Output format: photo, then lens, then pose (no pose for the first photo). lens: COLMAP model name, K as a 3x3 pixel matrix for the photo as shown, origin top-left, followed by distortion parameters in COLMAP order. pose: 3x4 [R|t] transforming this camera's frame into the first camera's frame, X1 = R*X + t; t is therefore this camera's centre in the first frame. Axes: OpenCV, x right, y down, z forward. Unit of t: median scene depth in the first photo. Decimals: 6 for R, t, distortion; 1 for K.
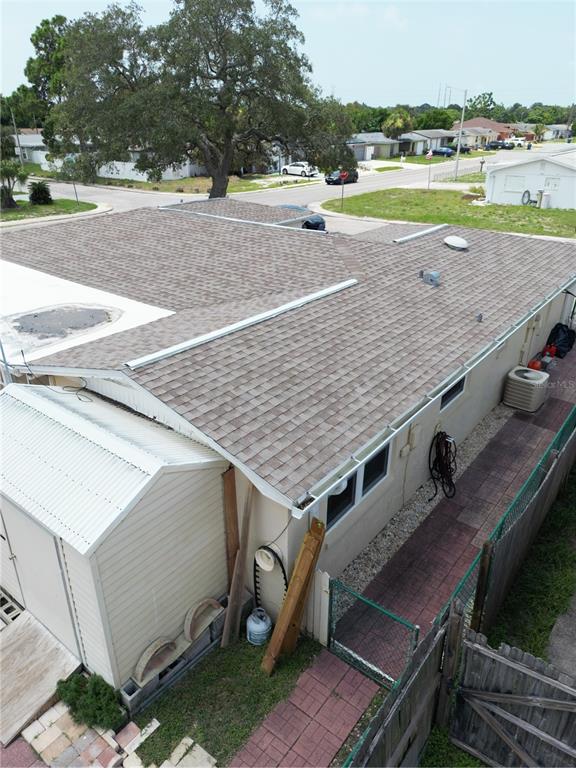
lens RADIAL K [[537.8, 0, 286.9], [0, 537.8, 381.1], [0, 0, 1]] dist [0.071788, -0.087898]
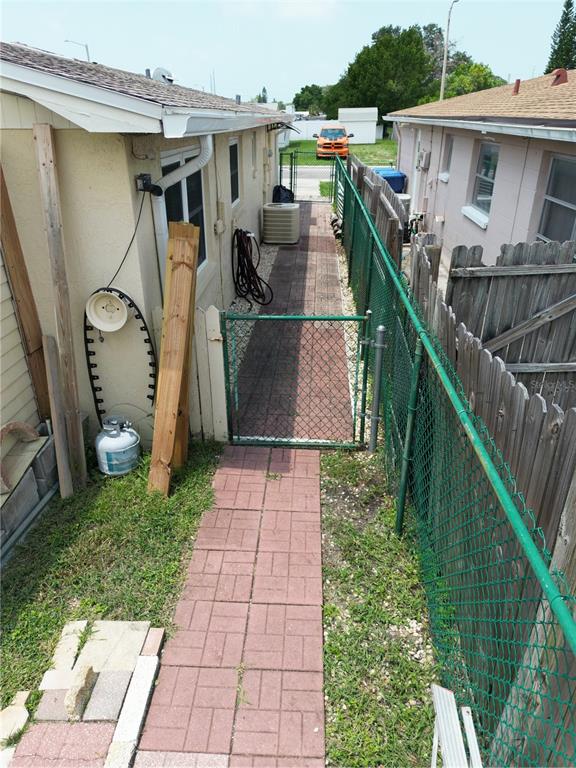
lens RADIAL K [[537.8, 0, 286.9], [0, 537.8, 381.1], [0, 0, 1]] dist [0.071788, -0.087898]
pose [[0.822100, -0.251521, 0.510773, -0.193007], [0.246243, 0.965956, 0.079334, 0.395879], [-0.513338, 0.060554, 0.856048, 0.404916]]
